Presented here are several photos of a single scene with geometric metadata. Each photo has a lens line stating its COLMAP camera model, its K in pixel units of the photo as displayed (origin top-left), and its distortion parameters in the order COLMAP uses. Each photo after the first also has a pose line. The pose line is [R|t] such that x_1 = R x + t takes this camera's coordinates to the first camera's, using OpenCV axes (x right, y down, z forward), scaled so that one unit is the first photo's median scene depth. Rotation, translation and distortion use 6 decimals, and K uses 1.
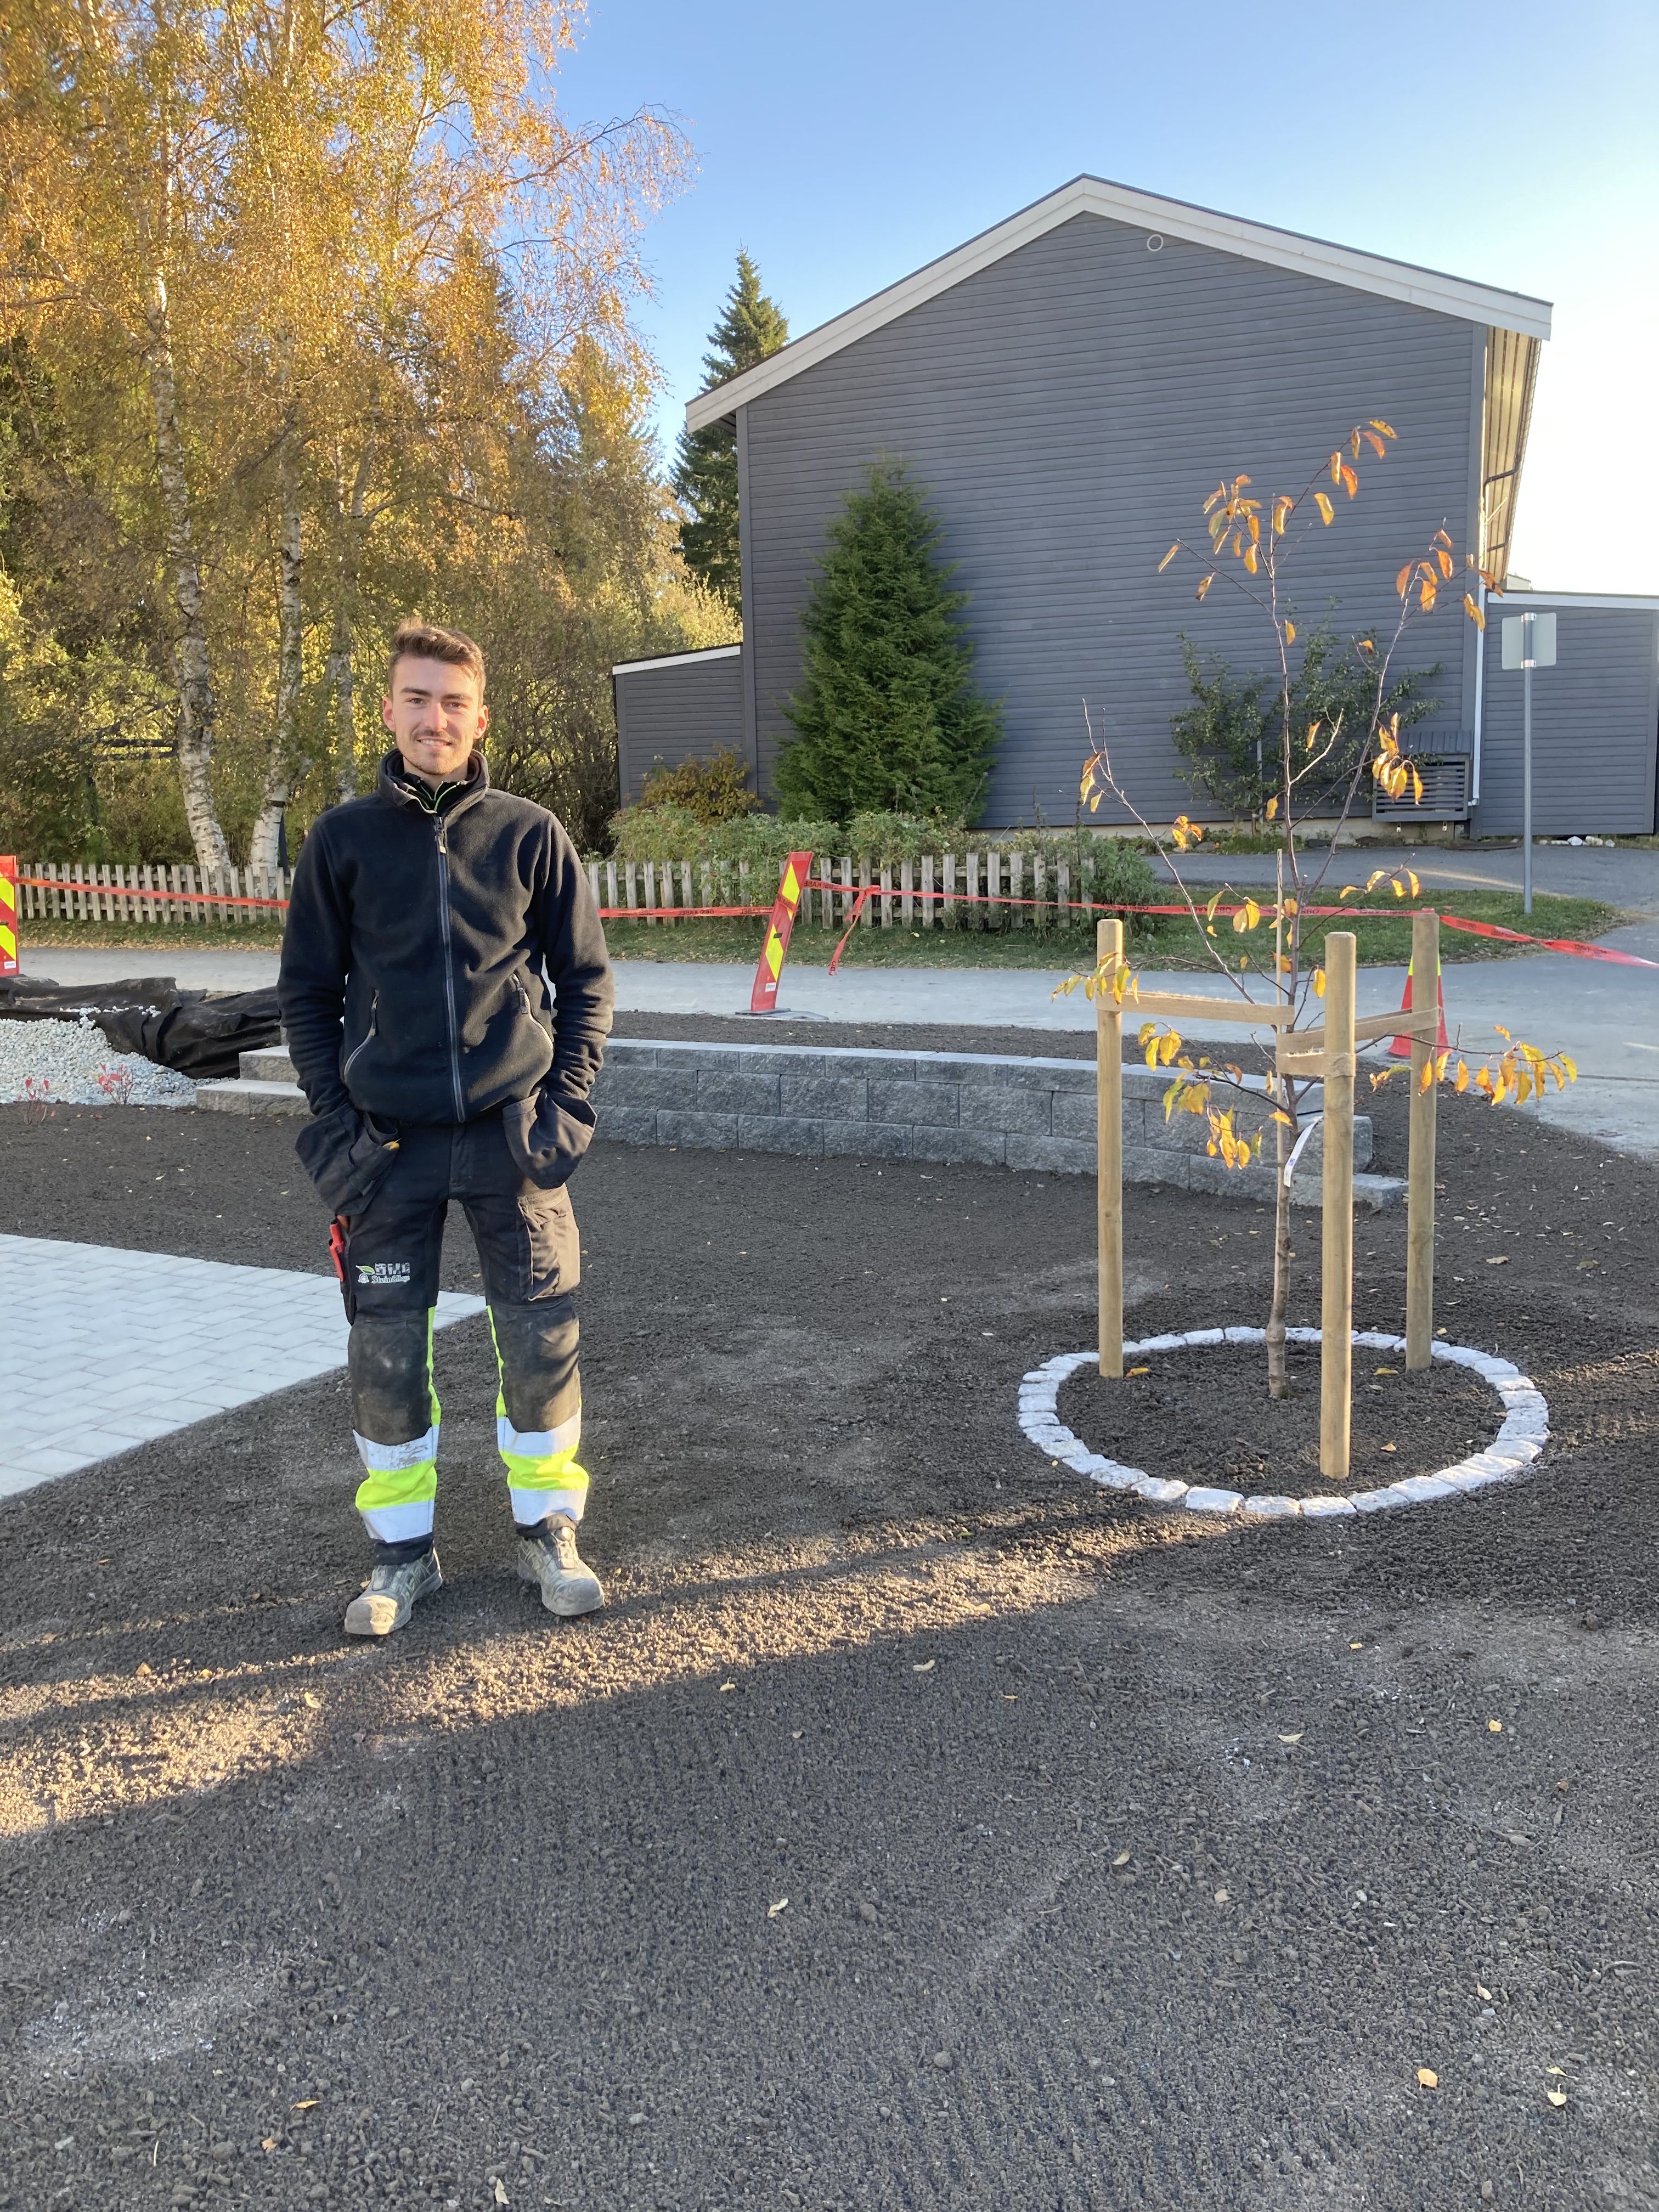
lens RADIAL K [[1772.5, 0, 829.5], [0, 1772.5, 1106.0], [0, 0, 1]] dist [0.014236, -0.001448]
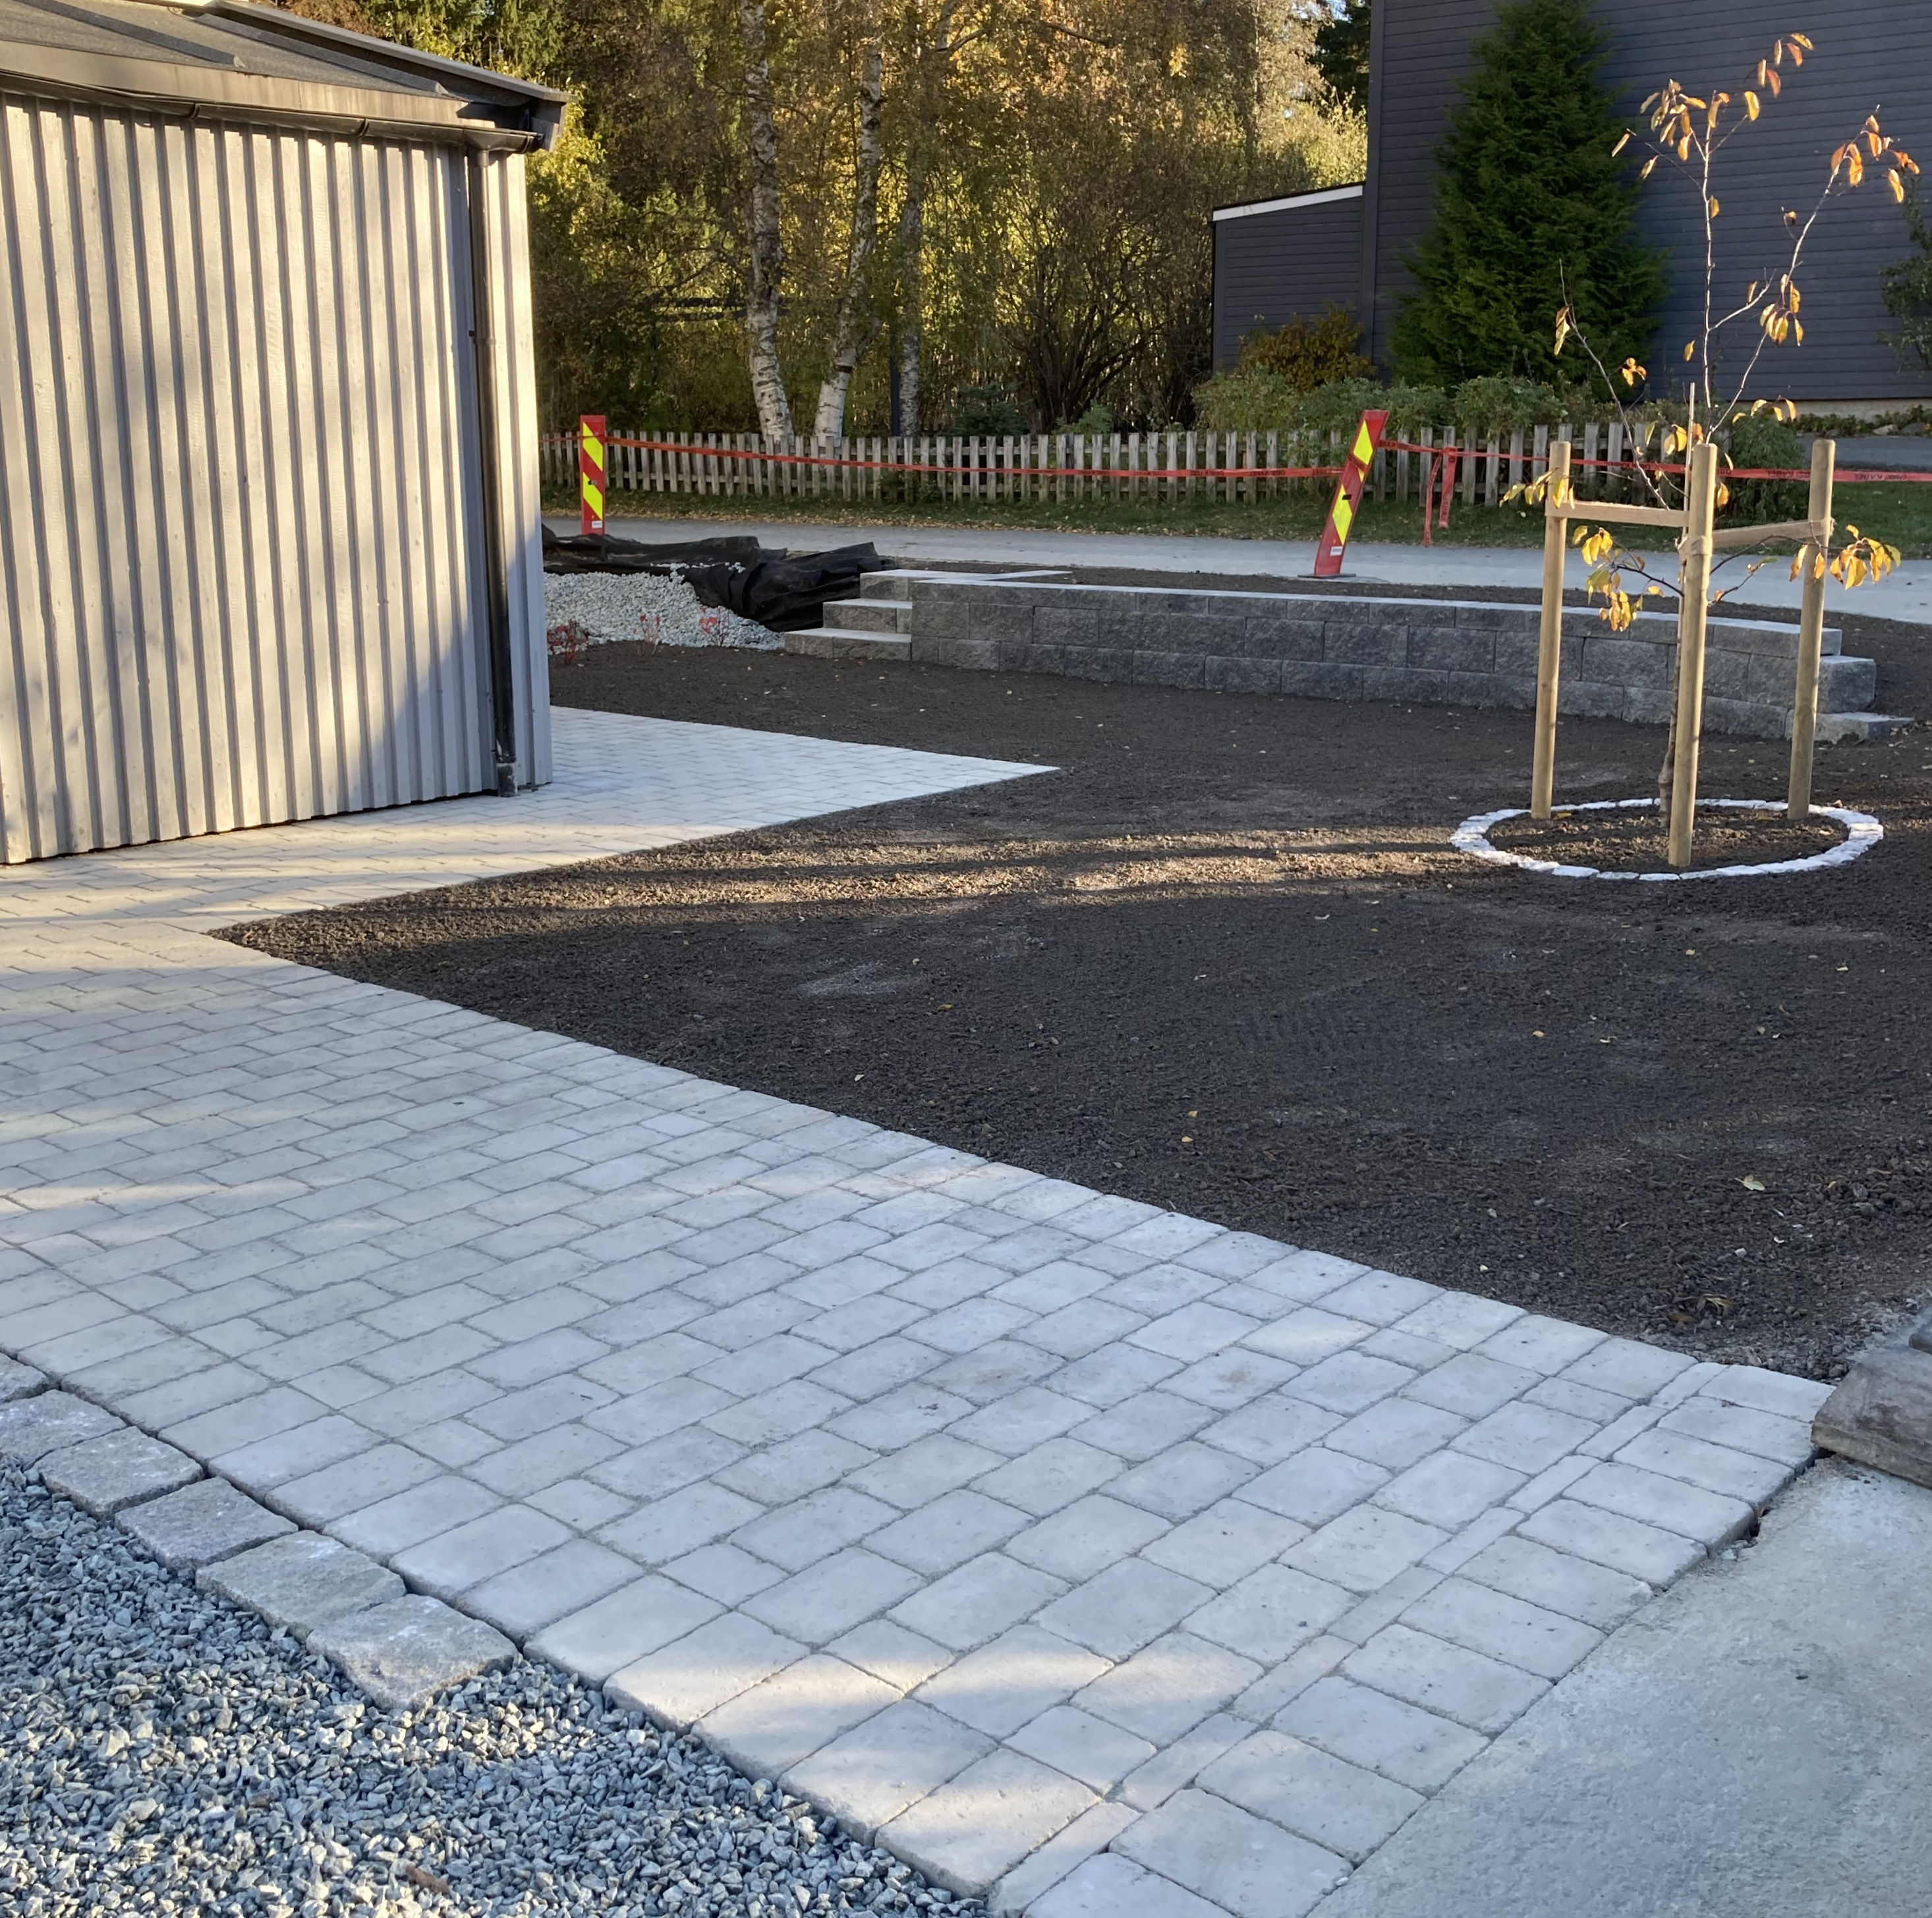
lens RADIAL K [[2261.4, 0, 975.2], [0, 2261.4, 920.1], [0, 0, 1]] dist [0.145720, -0.486939]
pose [[0.974340, 0.058385, -0.217378, 0.033990], [-0.044632, 0.996710, 0.067651, 0.036063], [0.220612, -0.056213, 0.973740, -0.173340]]
